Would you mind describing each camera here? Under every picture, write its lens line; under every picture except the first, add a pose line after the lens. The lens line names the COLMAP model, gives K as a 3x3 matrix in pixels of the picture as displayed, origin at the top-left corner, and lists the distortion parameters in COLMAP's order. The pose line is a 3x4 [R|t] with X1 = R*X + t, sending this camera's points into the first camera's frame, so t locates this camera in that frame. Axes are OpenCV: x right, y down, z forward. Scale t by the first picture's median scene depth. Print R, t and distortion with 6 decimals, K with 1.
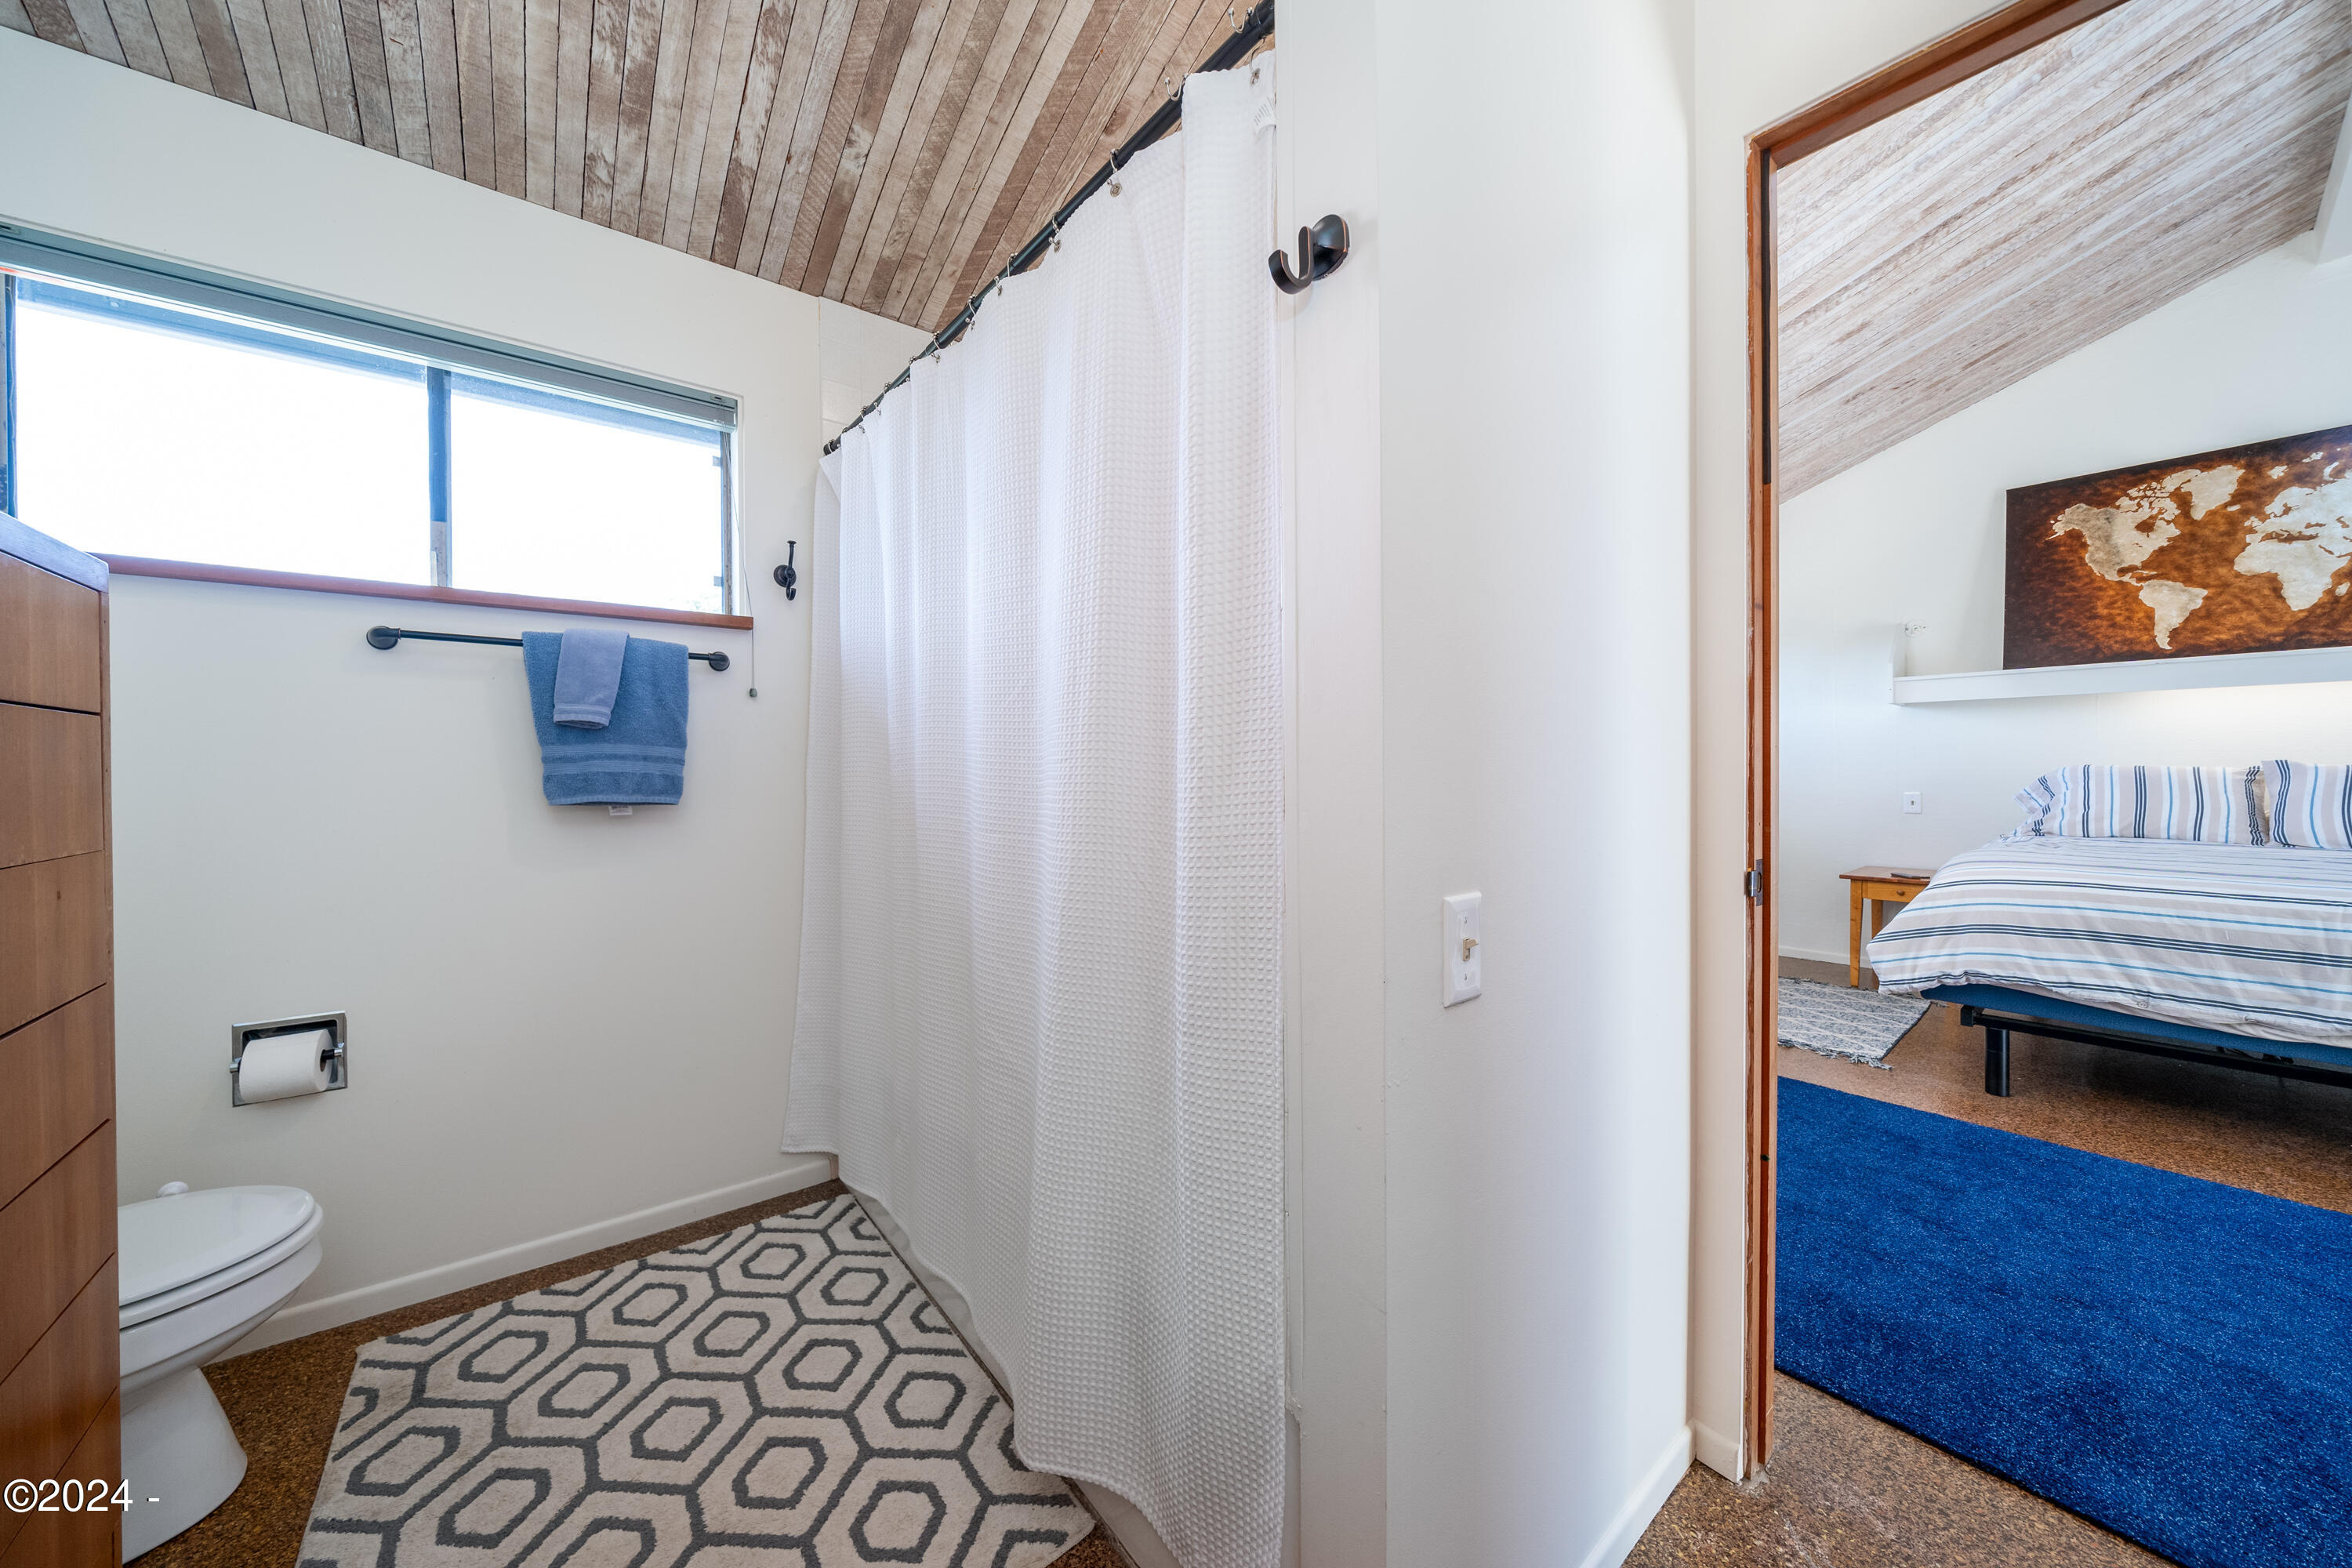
lens RADIAL K [[804.4, 0, 1180.0], [0, 804.4, 782.2], [0, 0, 1]] dist [-0.001229, -0.000168]
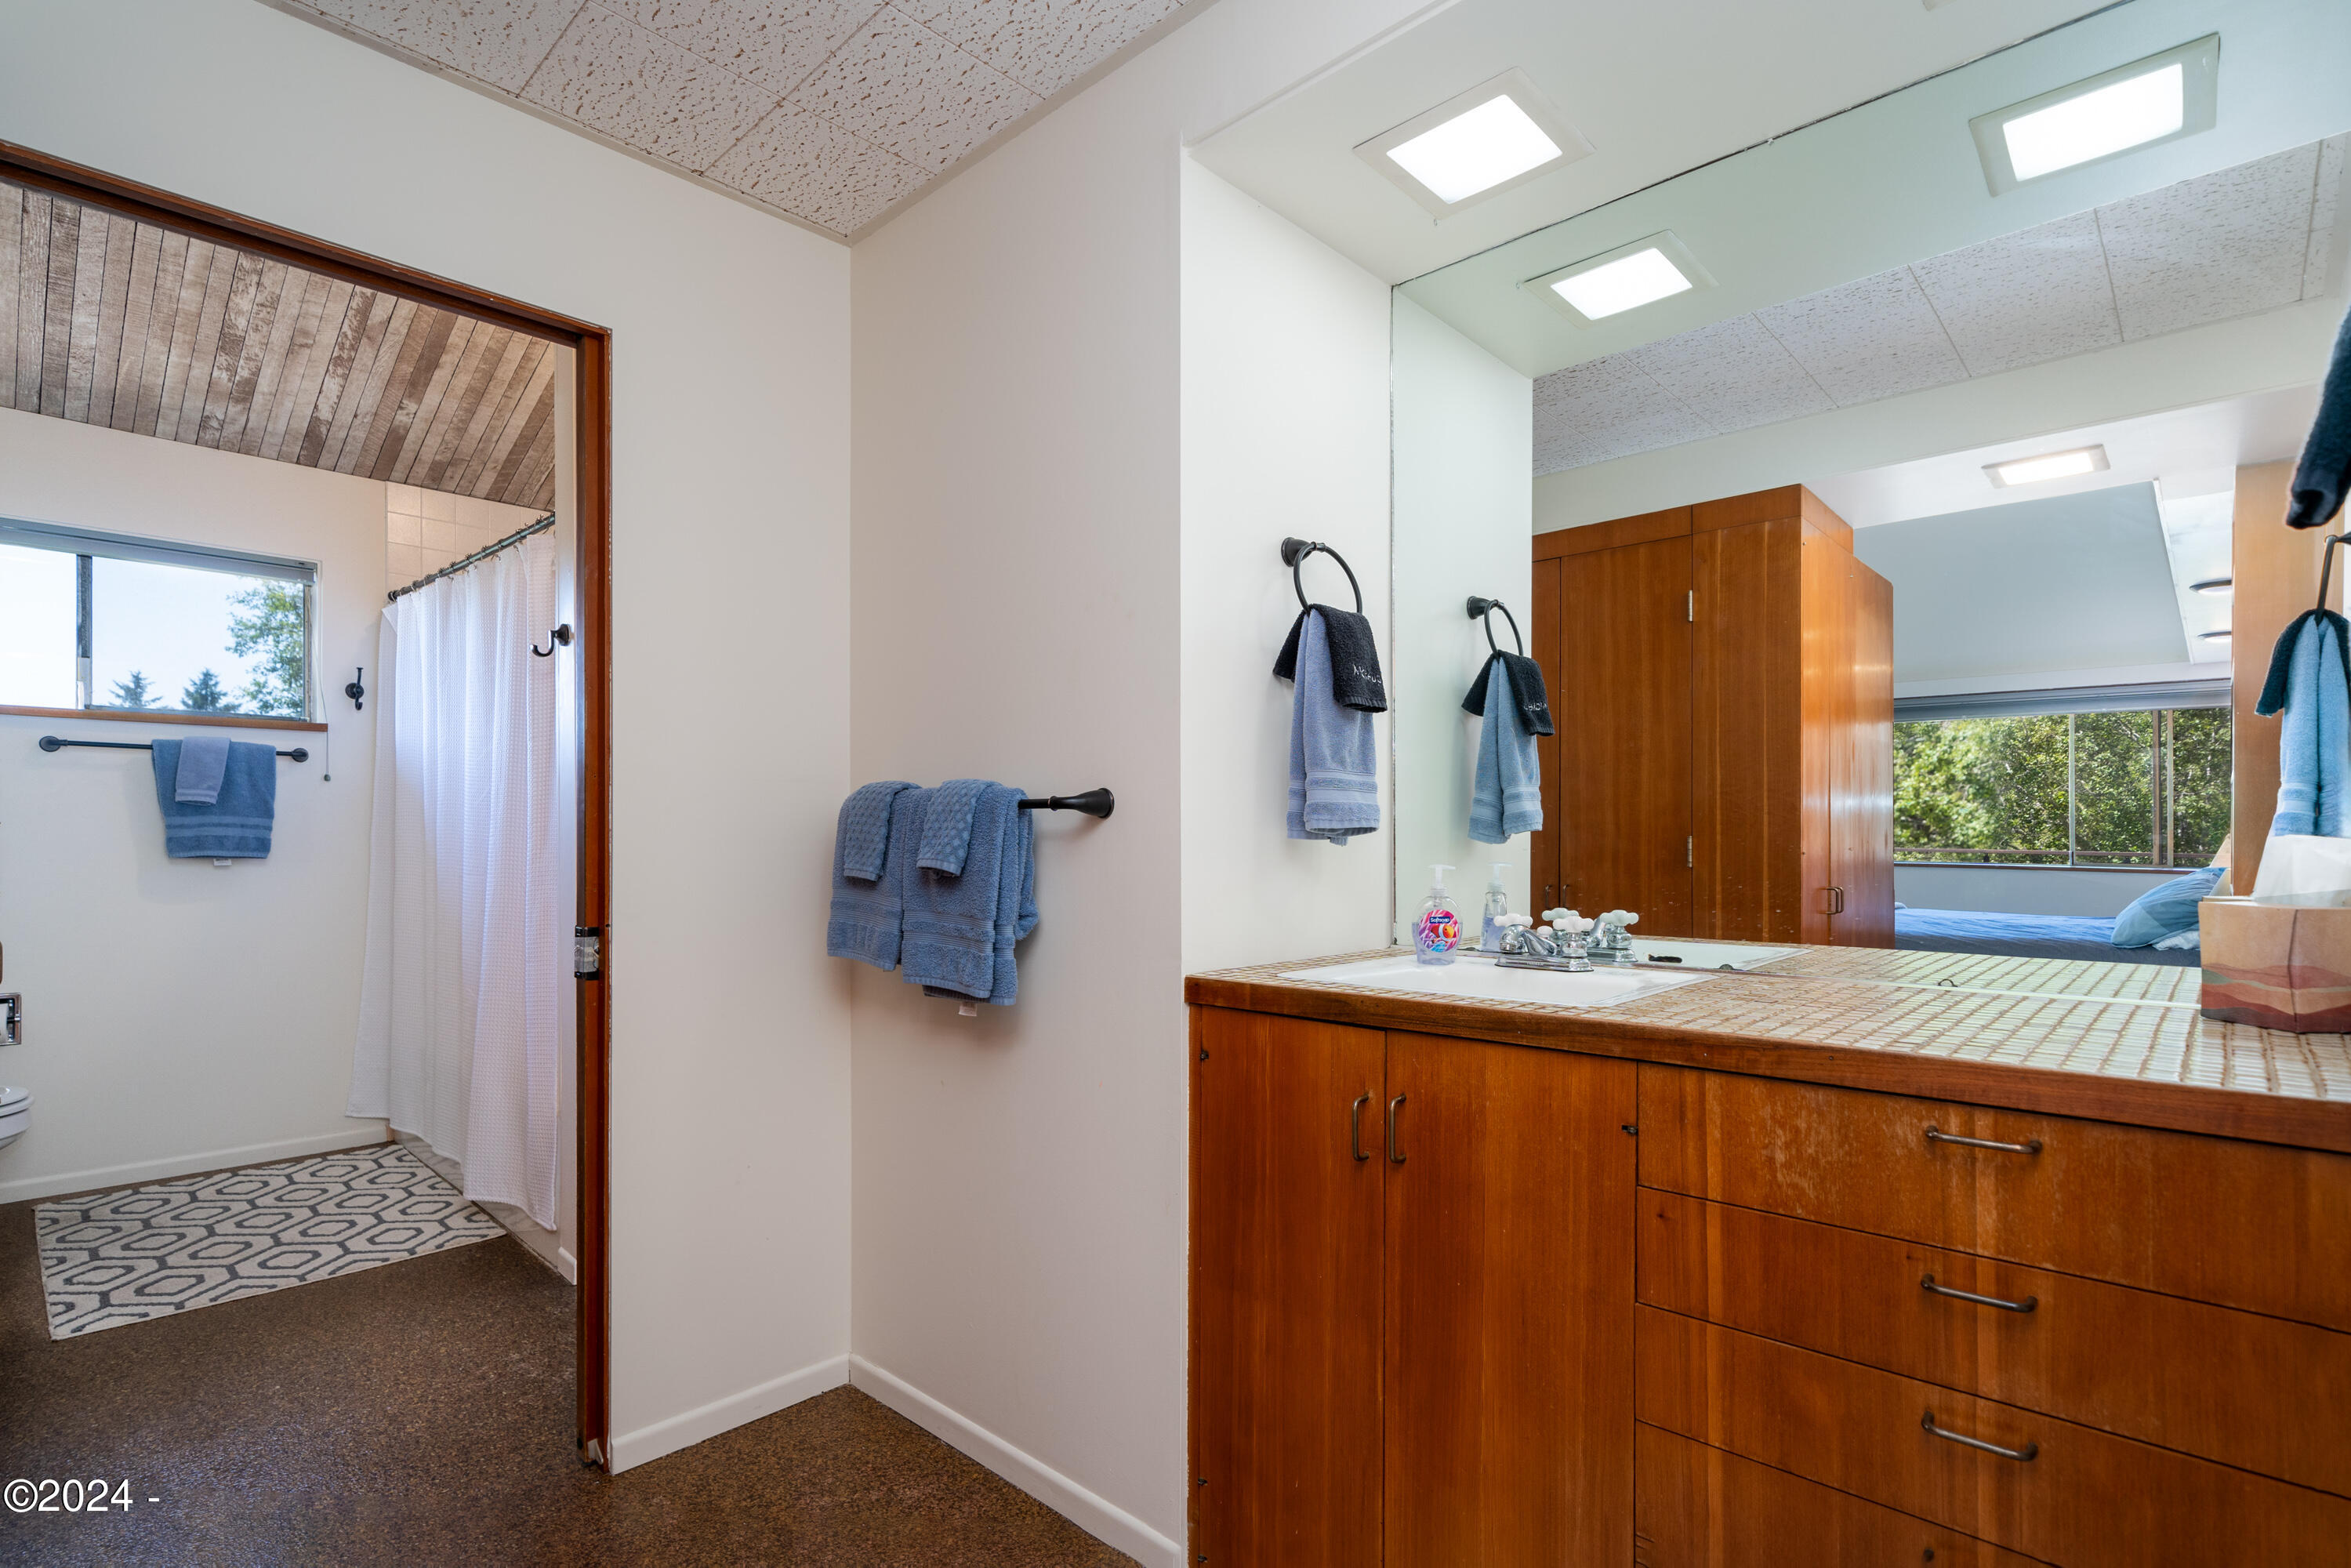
lens RADIAL K [[1112.6, 0, 1173.5], [0, 1112.6, 840.2], [0, 0, 1]] dist [0.002092, 0.001128]
pose [[0.990470, 0.008125, 0.137488, 0.672603], [-0.007246, 0.999950, -0.006893, -0.002045], [-0.137537, 0.005831, 0.990479, -1.138474]]
